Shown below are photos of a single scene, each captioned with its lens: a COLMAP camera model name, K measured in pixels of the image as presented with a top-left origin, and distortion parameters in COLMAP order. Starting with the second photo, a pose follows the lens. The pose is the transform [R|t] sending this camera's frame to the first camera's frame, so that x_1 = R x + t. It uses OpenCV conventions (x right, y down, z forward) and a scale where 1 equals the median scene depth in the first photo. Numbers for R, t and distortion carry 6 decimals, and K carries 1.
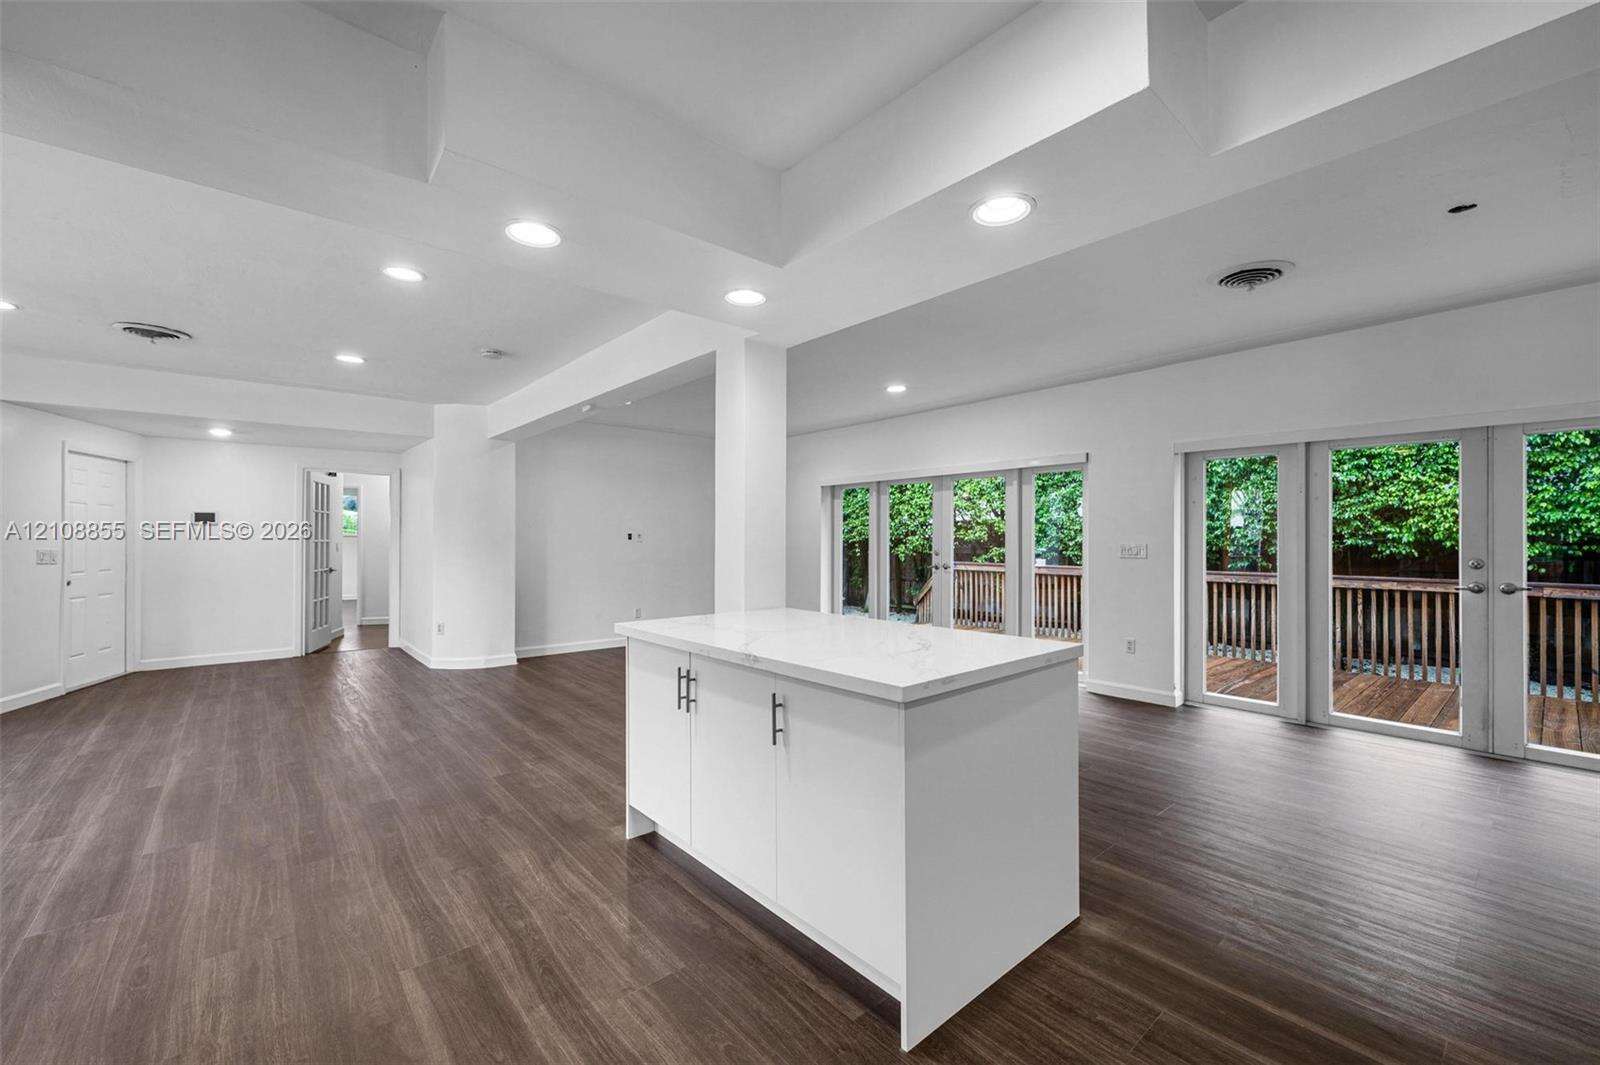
lens RADIAL K [[643.2, 0, 800.0], [0, 643.2, 532.5], [0, 0, 1]] dist [-0.000836, -0.000172]
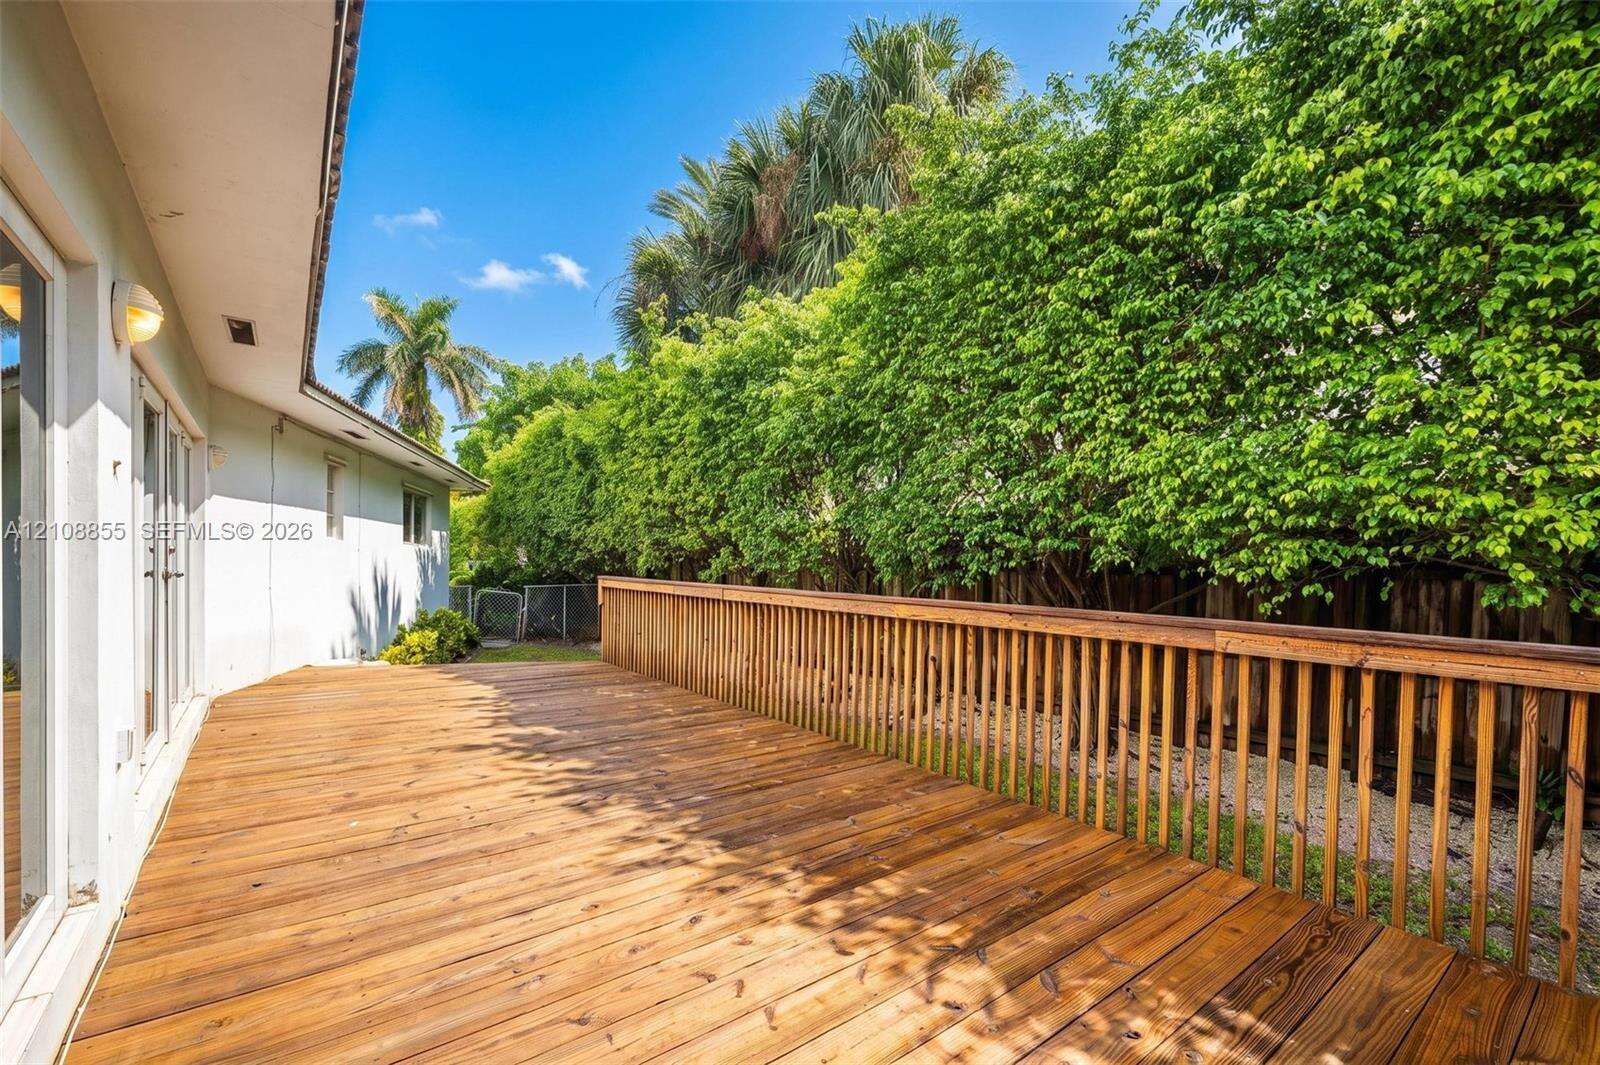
lens RADIAL K [[690.0, 0, 793.6], [0, 690.0, 582.5], [0, 0, 1]] dist [0.002940, 0.000234]
pose [[0.996844, 0.014774, -0.078003, 0.834011], [-0.011997, 0.999282, 0.035952, 0.035785], [0.078478, -0.034902, 0.996305, 0.451230]]
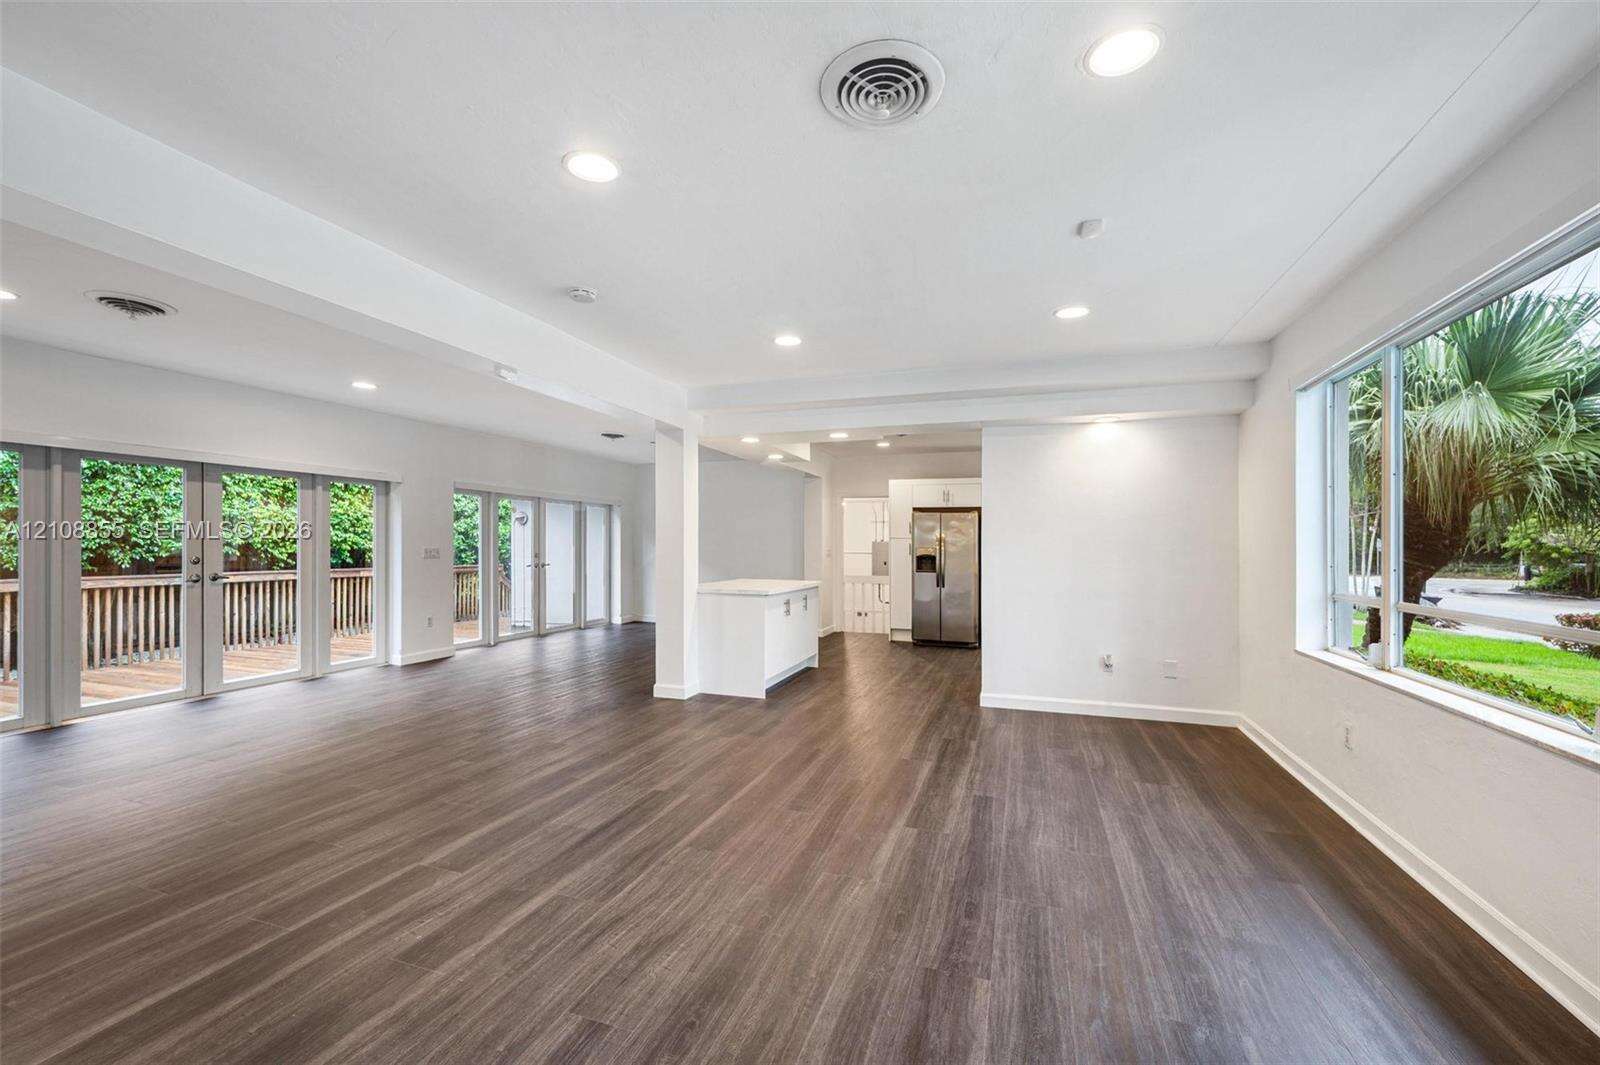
lens RADIAL K [[671.3, 0, 788.9], [0, 671.3, 543.5], [0, 0, 1]] dist [0.001720, 0.000069]
pose [[-0.492229, -0.001302, 0.870465, -0.768183], [-0.018174, 0.999796, -0.008781, 0.005429], [-0.870276, -0.020142, -0.492152, 0.715798]]
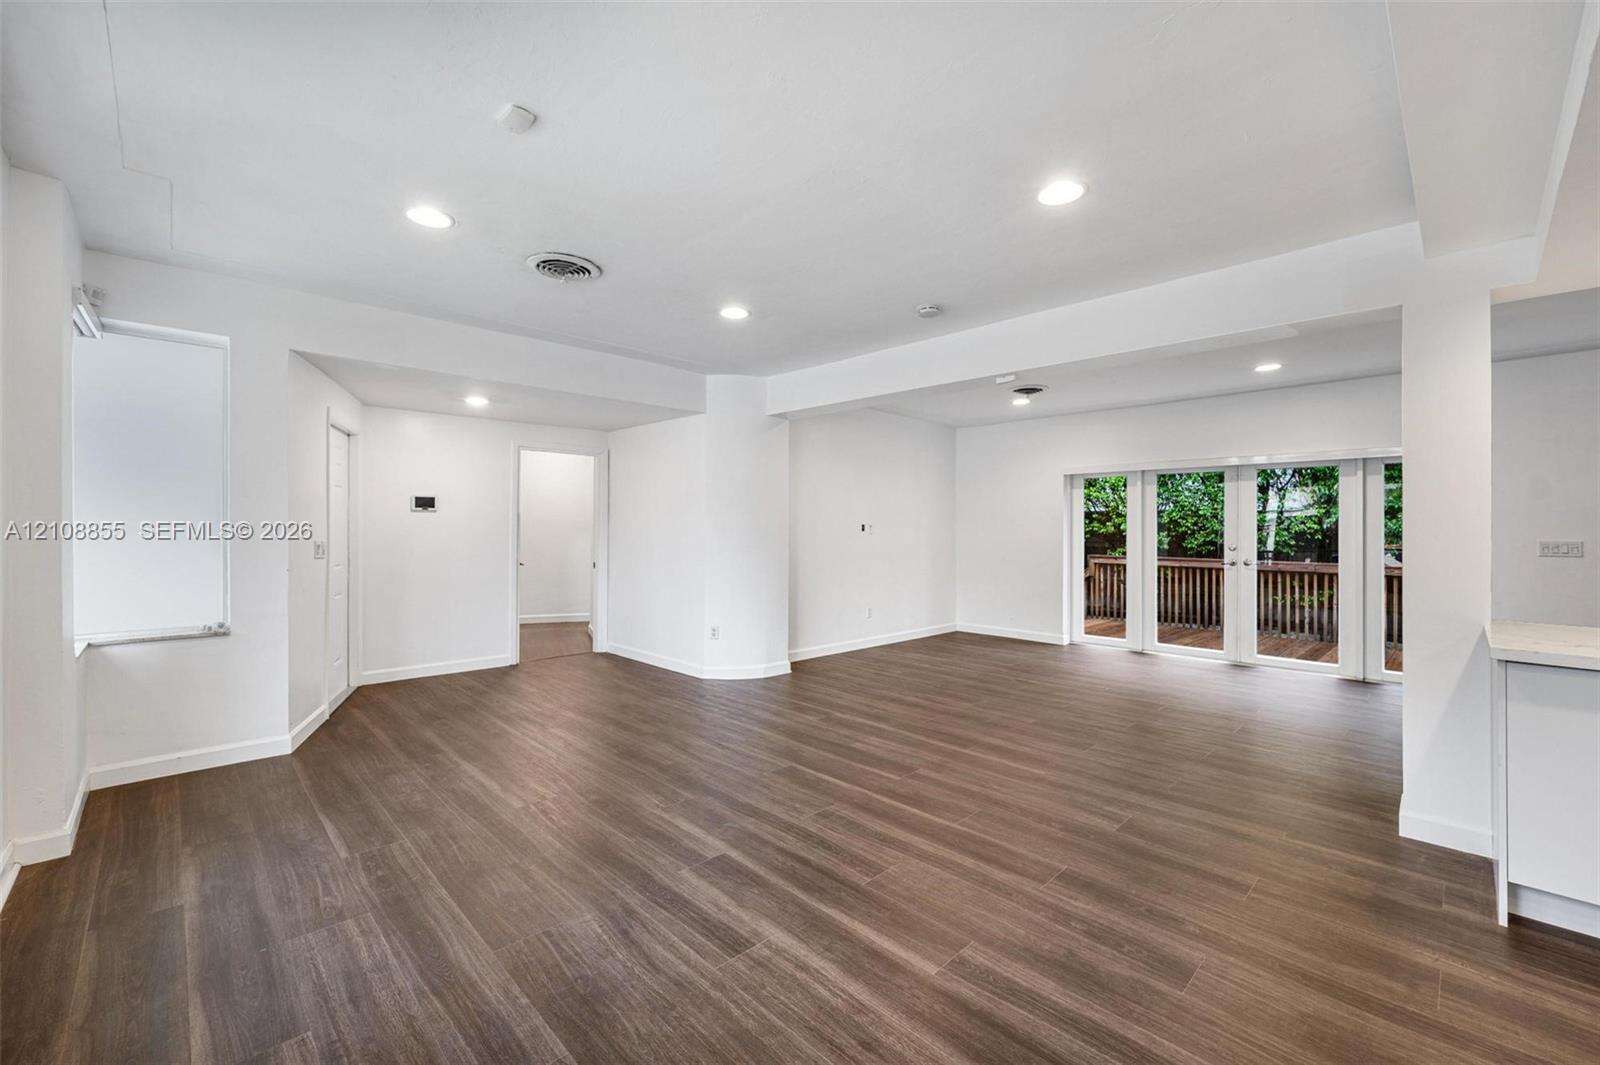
lens RADIAL K [[648.9, 0, 808.9], [0, 648.9, 535.0], [0, 0, 1]] dist [-0.002352, -0.000104]
pose [[0.997979, 0.006137, 0.063255, -0.420013], [-0.007412, 0.999774, 0.019948, -0.001122], [-0.063118, -0.020377, 0.997798, 0.102195]]
